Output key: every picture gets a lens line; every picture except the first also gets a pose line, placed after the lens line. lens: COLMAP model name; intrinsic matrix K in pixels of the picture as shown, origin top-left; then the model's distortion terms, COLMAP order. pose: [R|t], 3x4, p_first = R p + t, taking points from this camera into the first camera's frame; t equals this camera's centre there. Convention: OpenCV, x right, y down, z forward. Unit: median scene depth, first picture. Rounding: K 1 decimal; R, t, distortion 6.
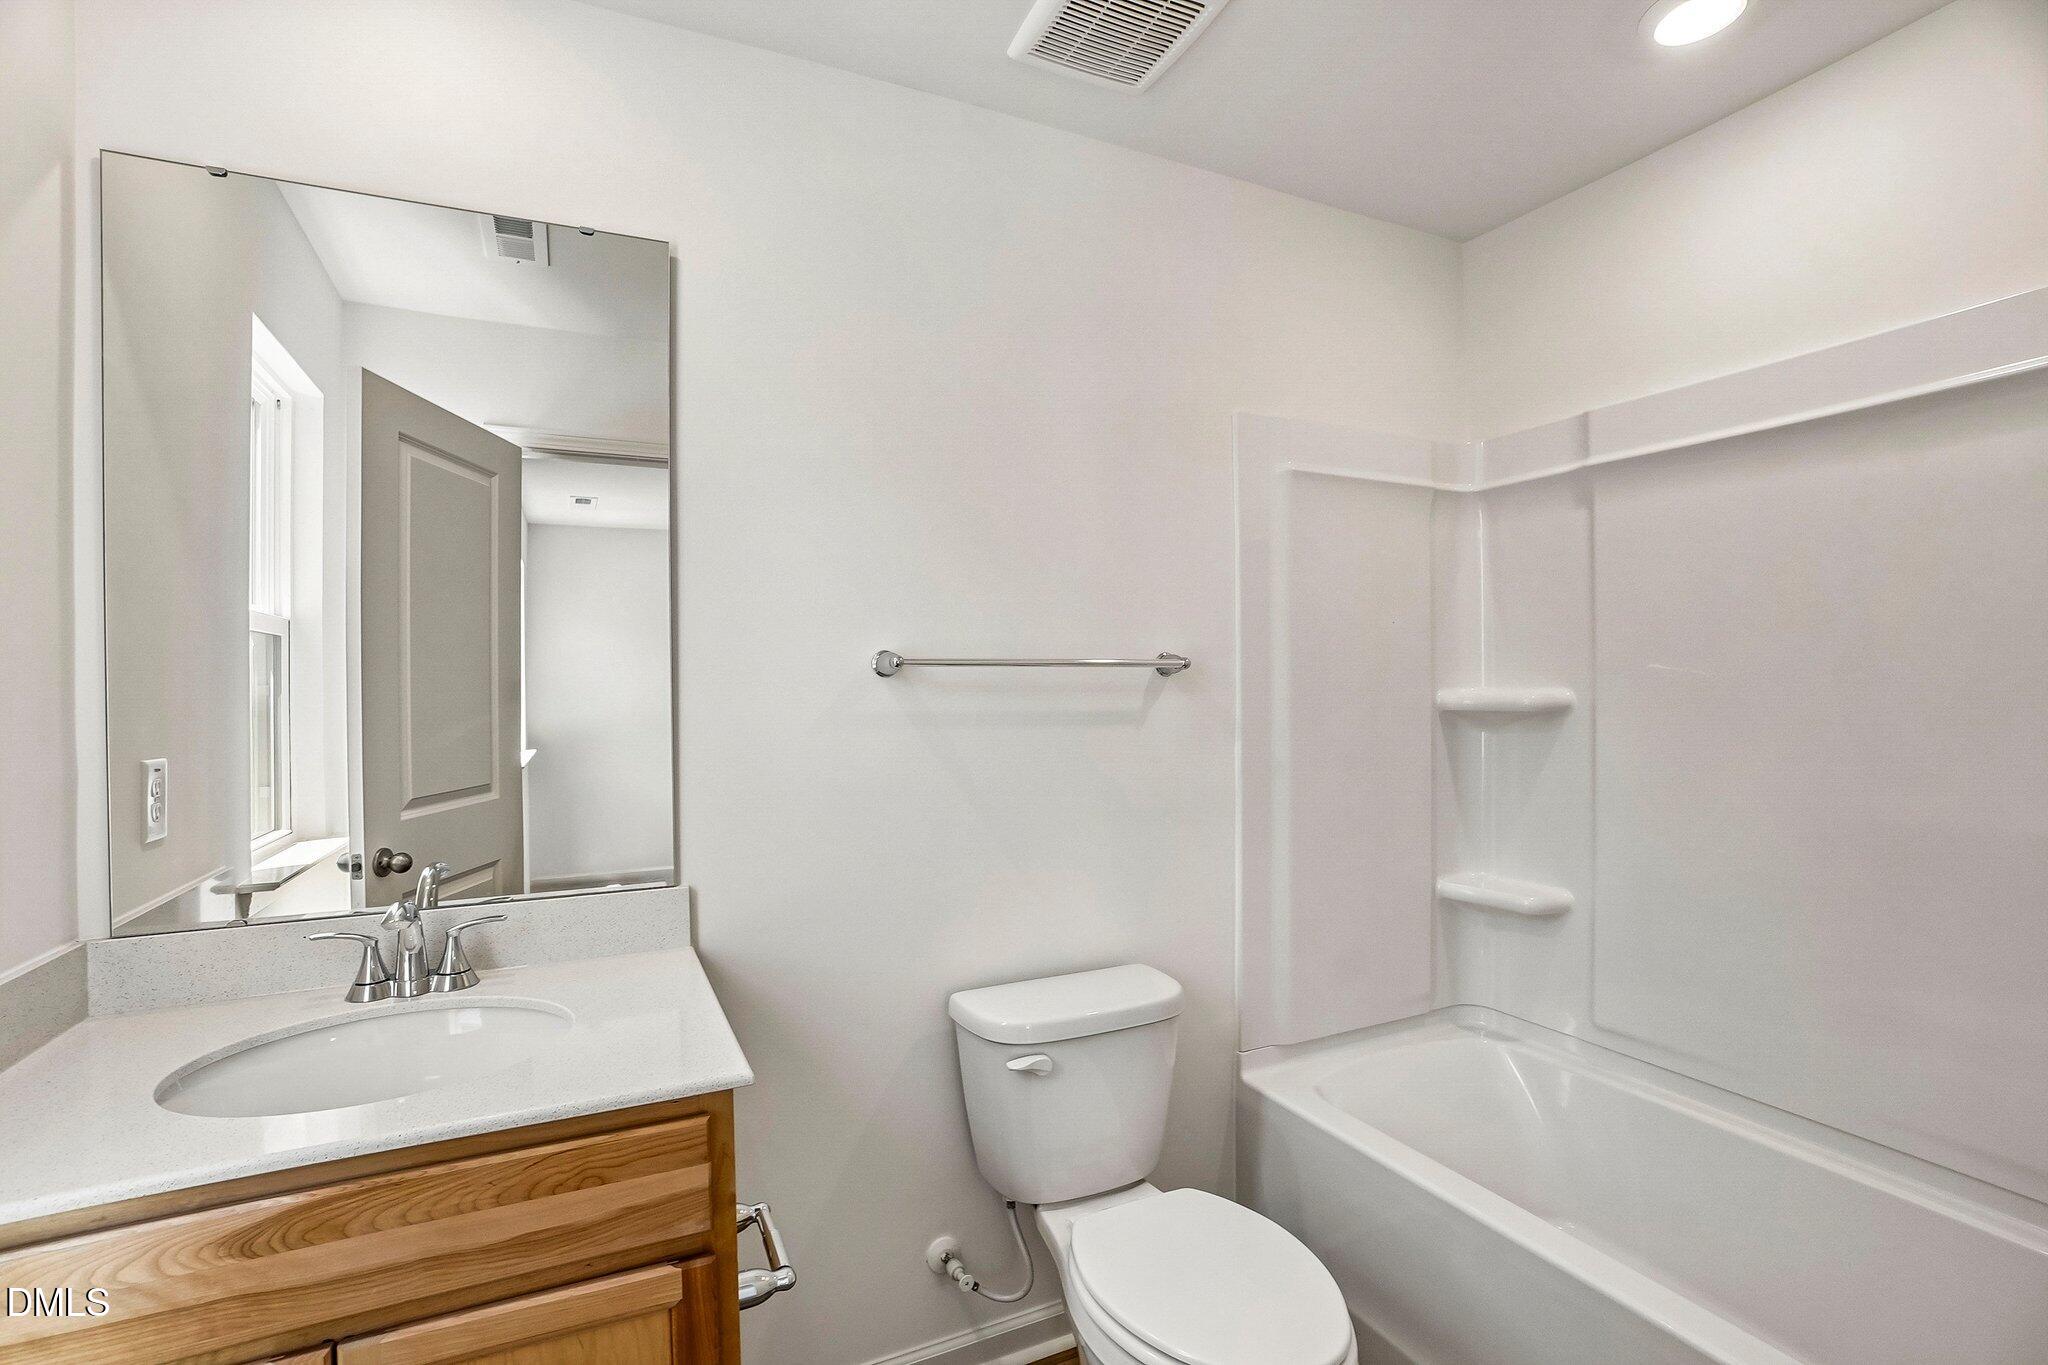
lens RADIAL K [[913.8, 0, 1005.4], [0, 913.8, 678.6], [0, 0, 1]] dist [-0.052498, 0.016969]
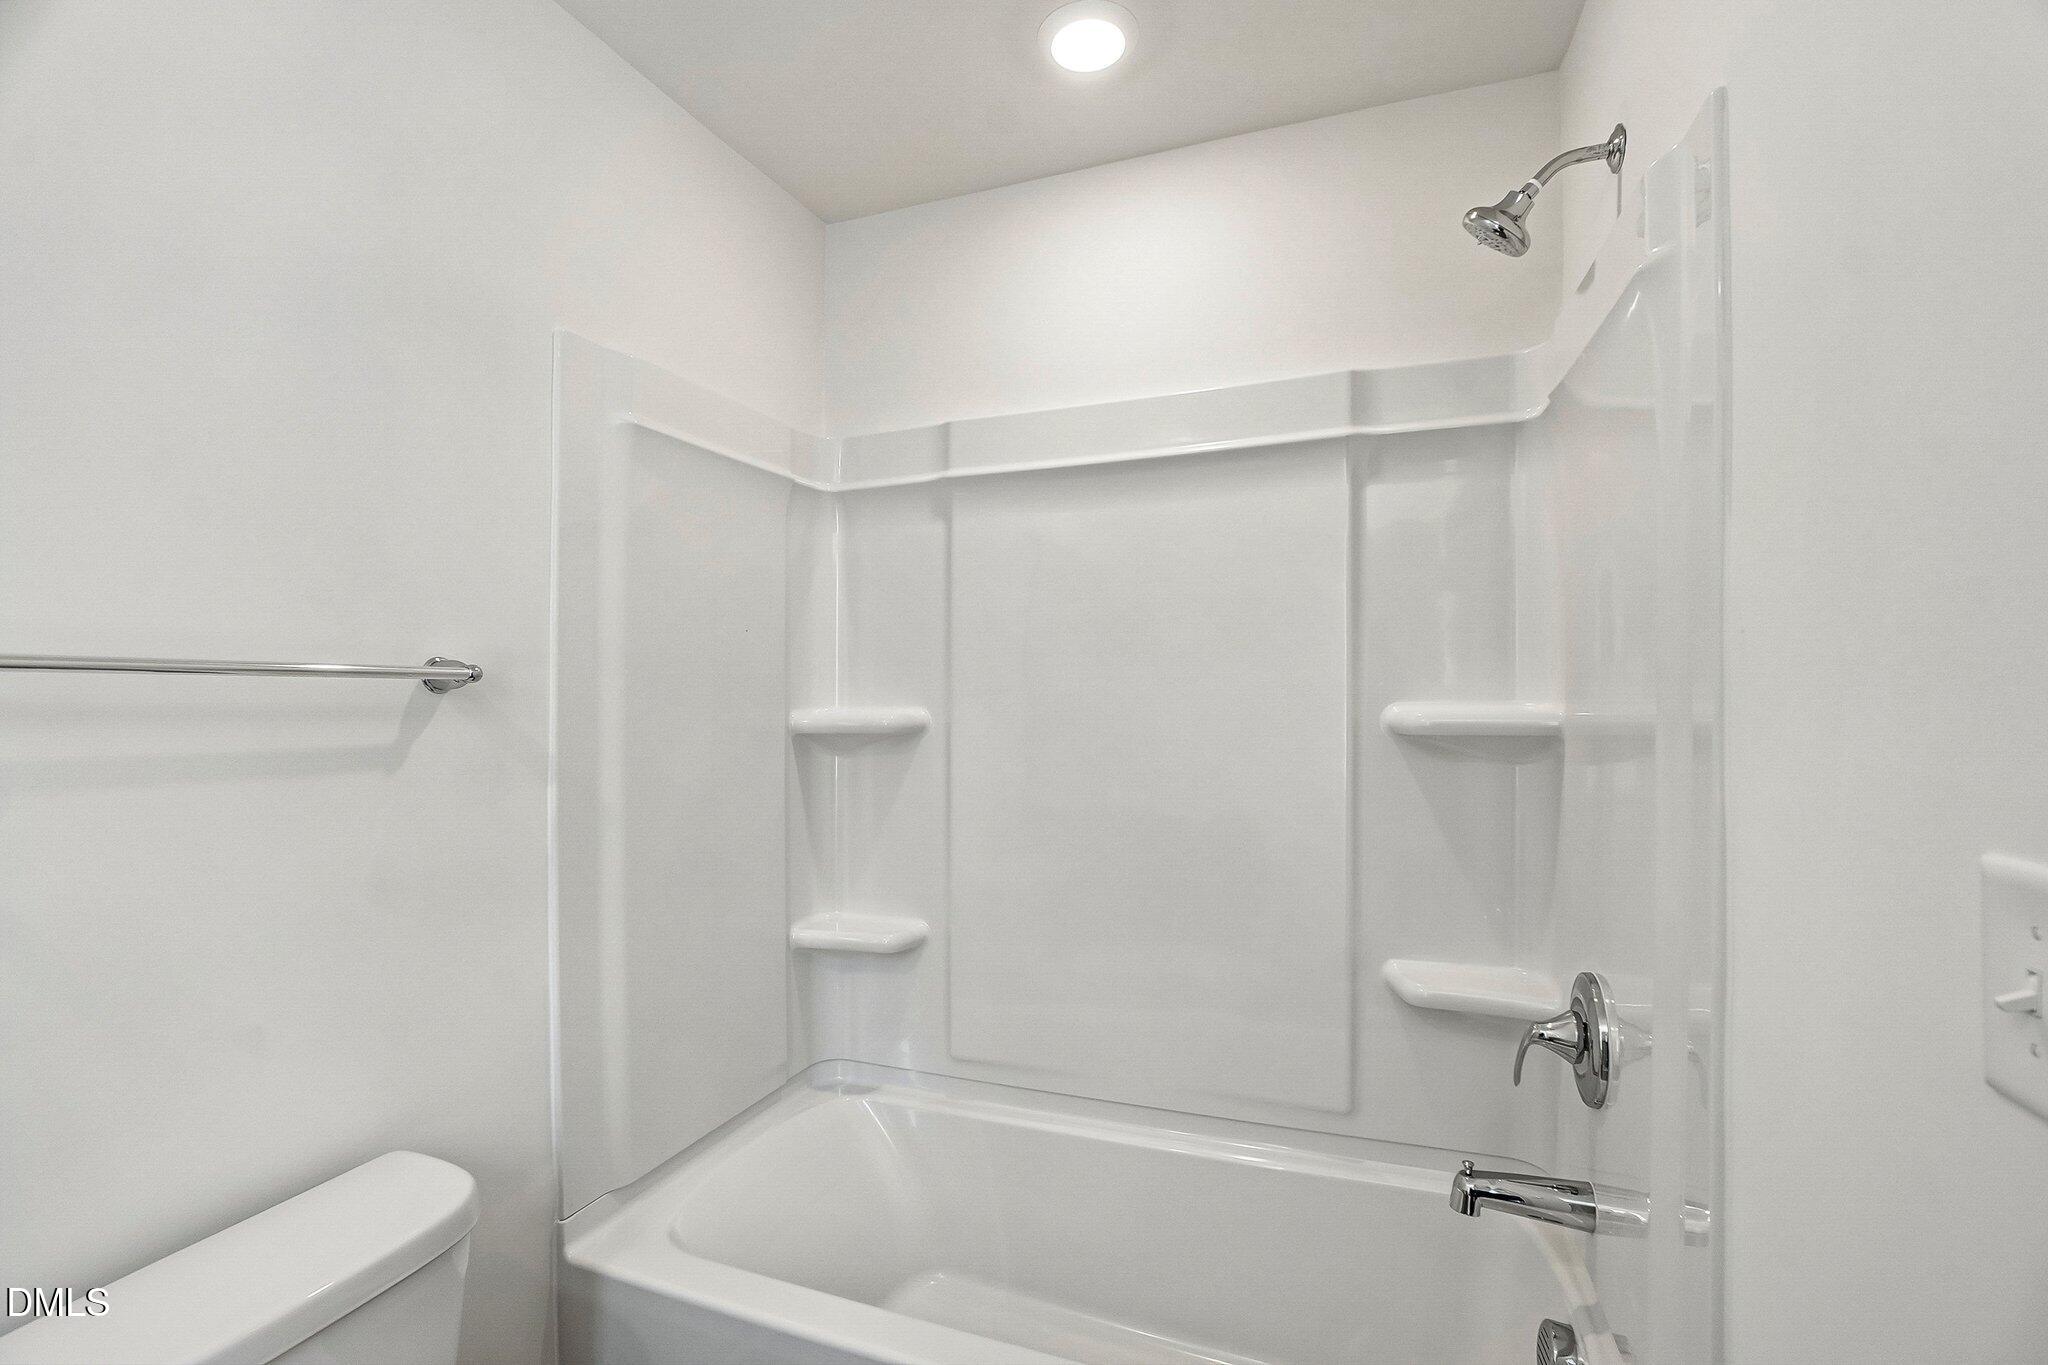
lens RADIAL K [[913.8, 0, 1011.9], [0, 913.8, 684.7], [0, 0, 1]] dist [-0.052498, 0.016969]
pose [[0.726676, 0.012656, 0.686864, 0.028521], [-0.004235, 0.999894, -0.013943, -0.001015], [-0.686967, 0.007223, 0.726652, 0.228948]]
